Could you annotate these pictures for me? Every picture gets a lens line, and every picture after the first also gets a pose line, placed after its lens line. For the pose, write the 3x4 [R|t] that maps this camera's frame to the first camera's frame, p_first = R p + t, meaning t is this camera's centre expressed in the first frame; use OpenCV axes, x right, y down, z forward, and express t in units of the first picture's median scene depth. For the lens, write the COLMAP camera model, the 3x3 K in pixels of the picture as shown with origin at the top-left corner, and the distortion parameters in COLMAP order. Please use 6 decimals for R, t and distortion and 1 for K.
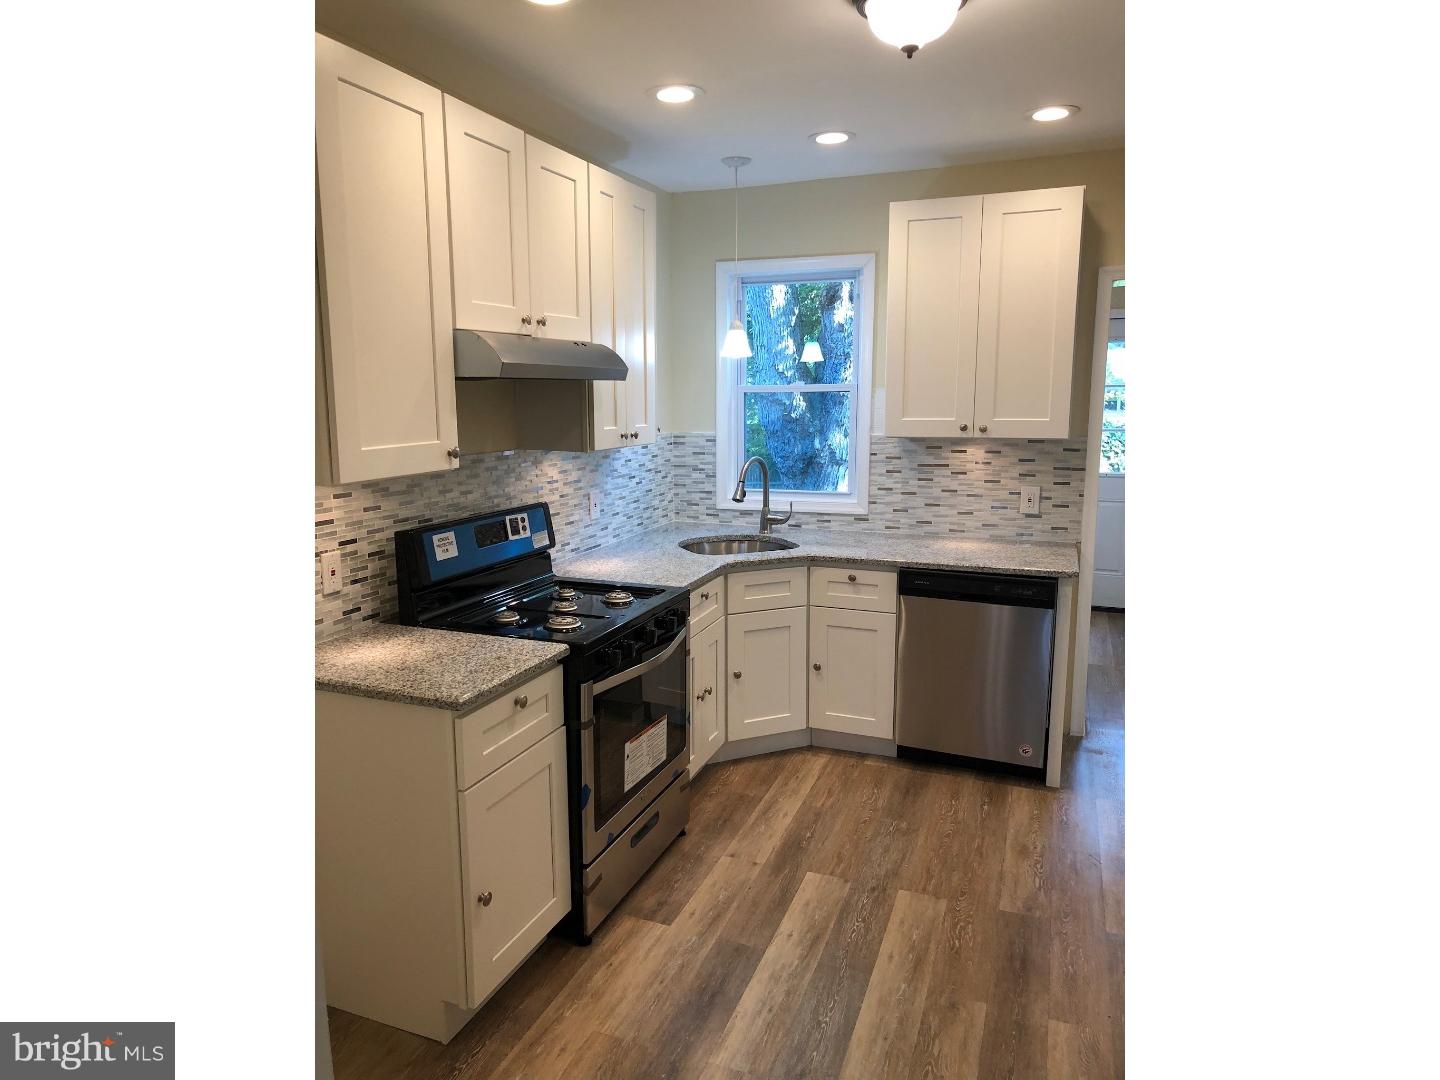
lens RADIAL K [[889.1, 0, 709.1], [0, 889.1, 539.4], [0, 0, 1]] dist [0.024004, -0.024827]
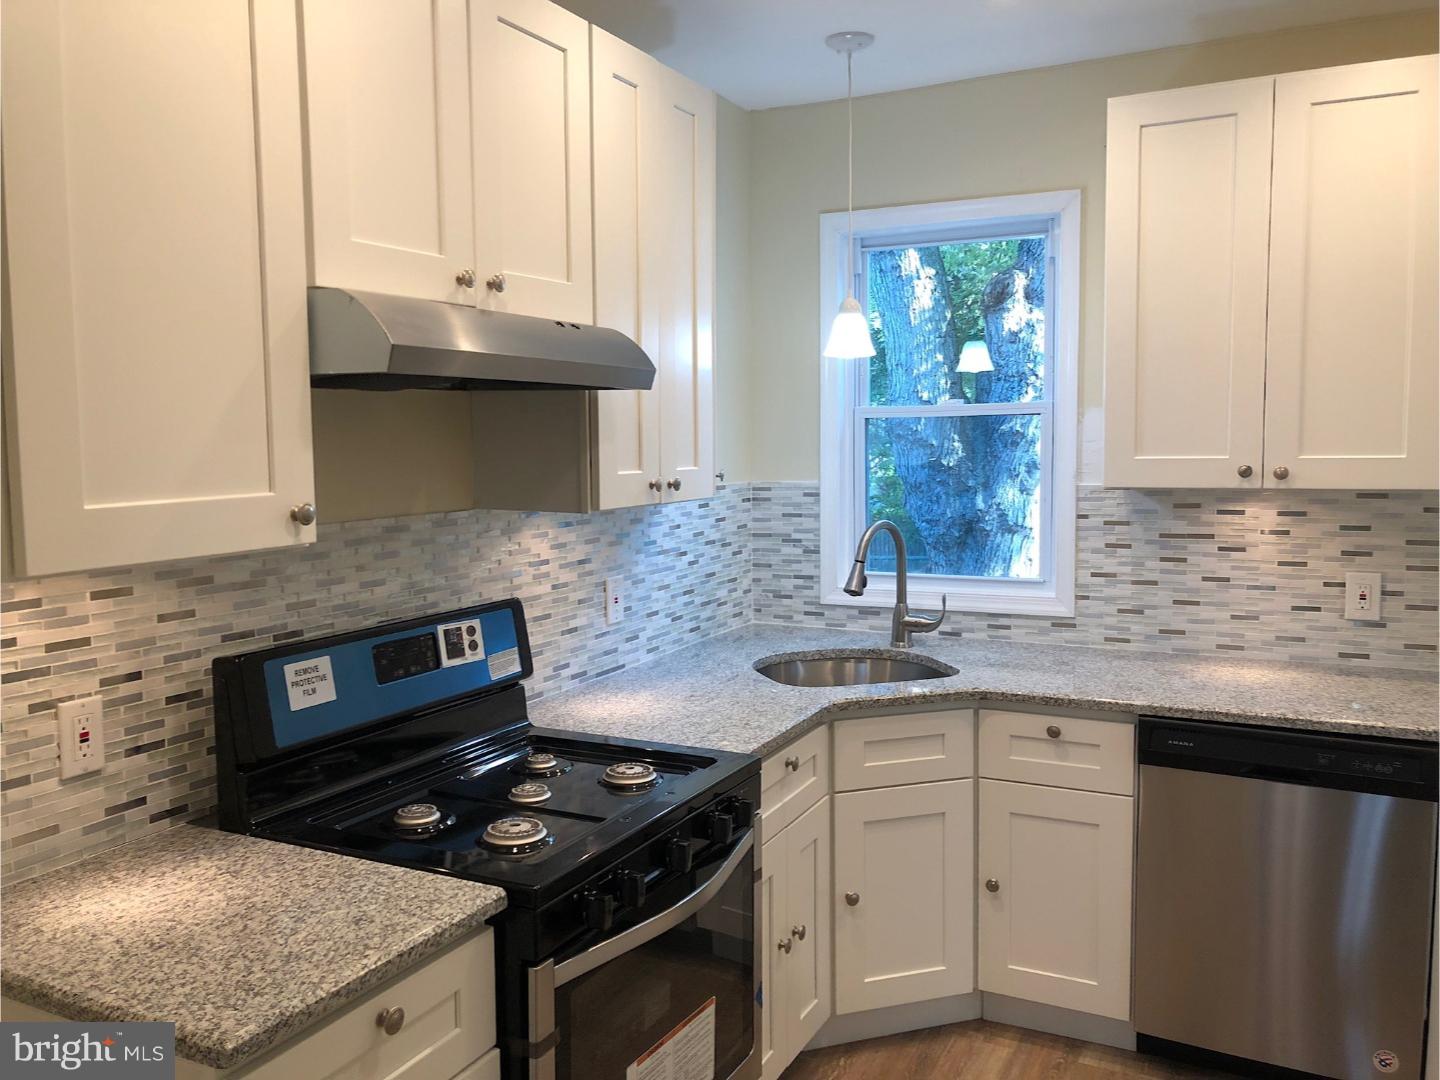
lens RADIAL K [[1189.8, 0, 720.5], [0, 1189.8, 529.2], [0, 0, 1]] dist [0.033176, -0.044627]
pose [[0.995726, 0.001109, -0.092355, 0.018893], [-0.008909, 0.996419, -0.084083, -0.020633], [0.091931, 0.084547, 0.992170, 0.211378]]
